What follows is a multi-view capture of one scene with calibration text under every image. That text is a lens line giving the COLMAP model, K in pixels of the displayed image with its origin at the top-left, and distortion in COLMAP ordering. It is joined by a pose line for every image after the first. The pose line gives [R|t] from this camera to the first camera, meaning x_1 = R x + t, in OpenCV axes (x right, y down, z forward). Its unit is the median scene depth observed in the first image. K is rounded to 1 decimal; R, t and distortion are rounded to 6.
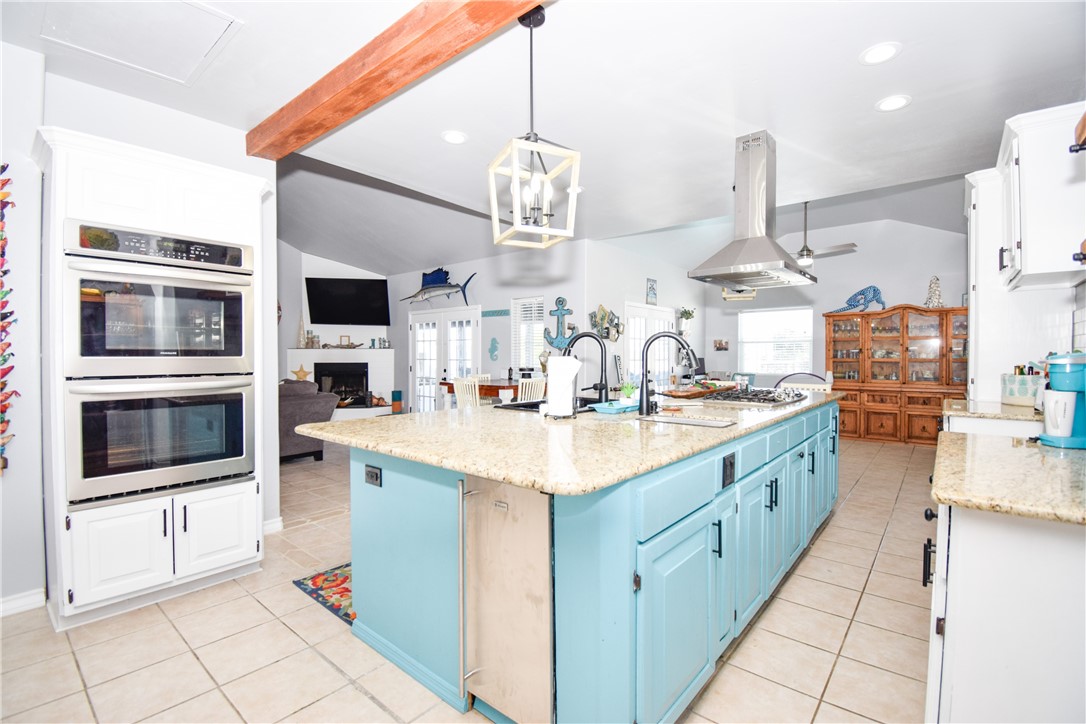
lens RADIAL K [[481.8, 0, 544.7], [0, 481.8, 363.3], [0, 0, 1]] dist [-0.010208, -0.005291]
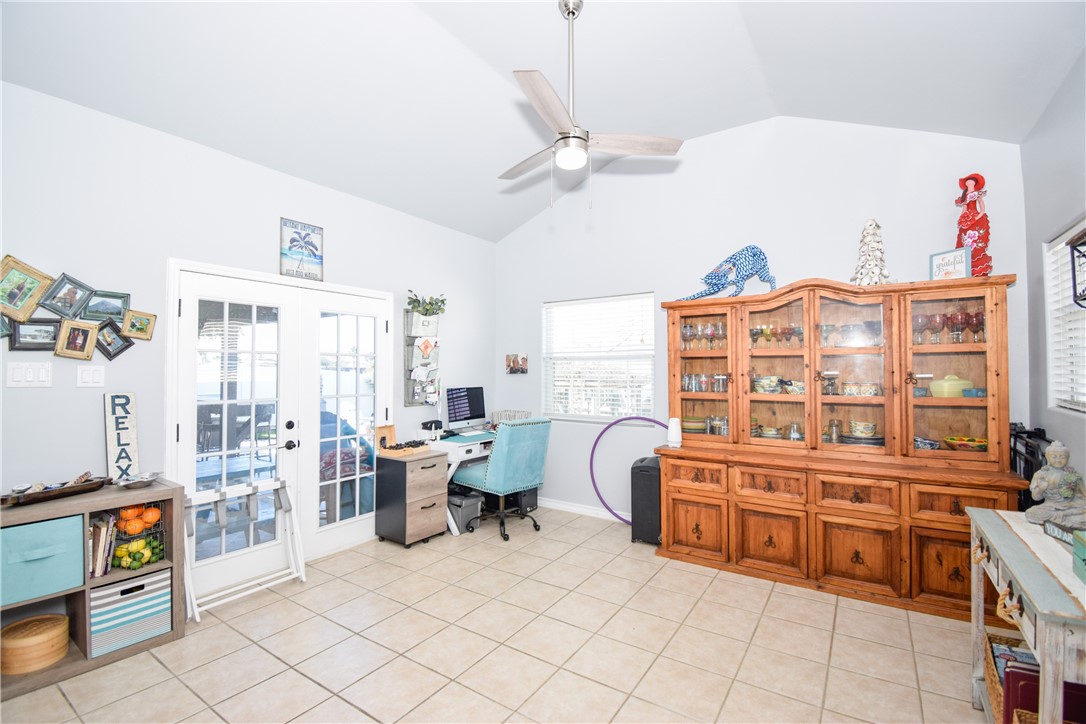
lens RADIAL K [[481.8, 0, 543.1], [0, 481.8, 361.9], [0, 0, 1]] dist [-0.010208, -0.005291]
pose [[0.994227, 0.002276, 0.107276, 0.424527], [0.001309, 0.999443, -0.033341, -0.026321], [-0.107292, 0.033289, 0.993670, 0.542545]]
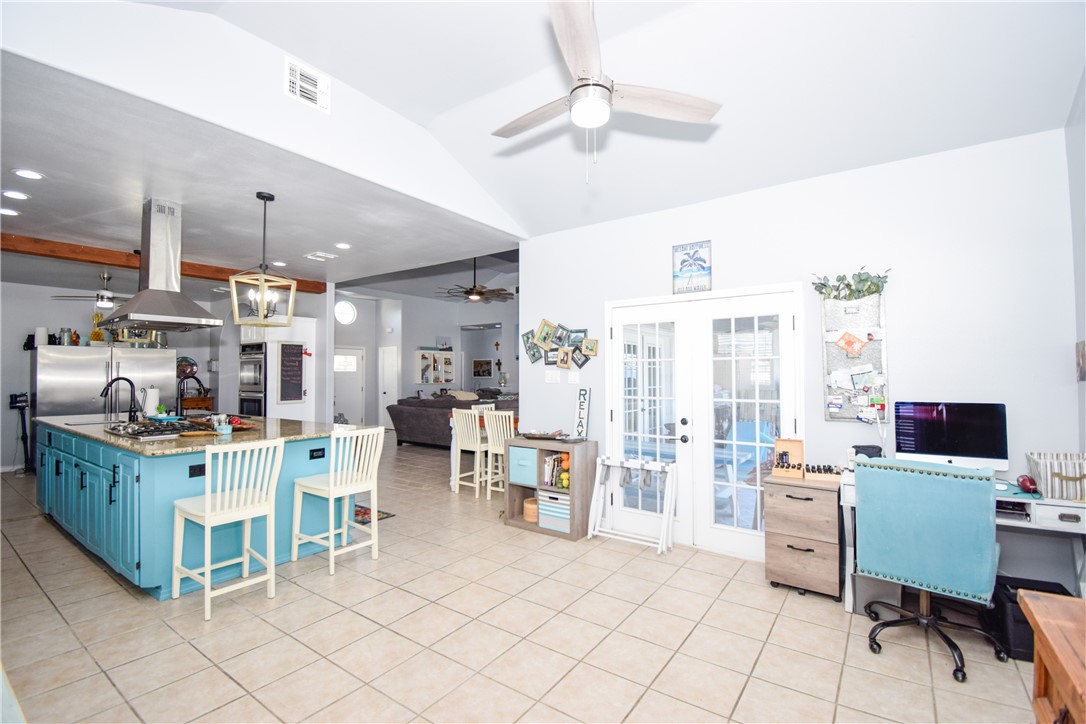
lens RADIAL K [[481.8, 0, 544.4], [0, 481.8, 359.9], [0, 0, 1]] dist [-0.010208, -0.005291]
pose [[0.073531, -0.027020, -0.996927, 0.764658], [-0.013136, 0.999520, -0.028059, -0.033158], [0.997206, 0.015159, 0.073141, 0.842388]]
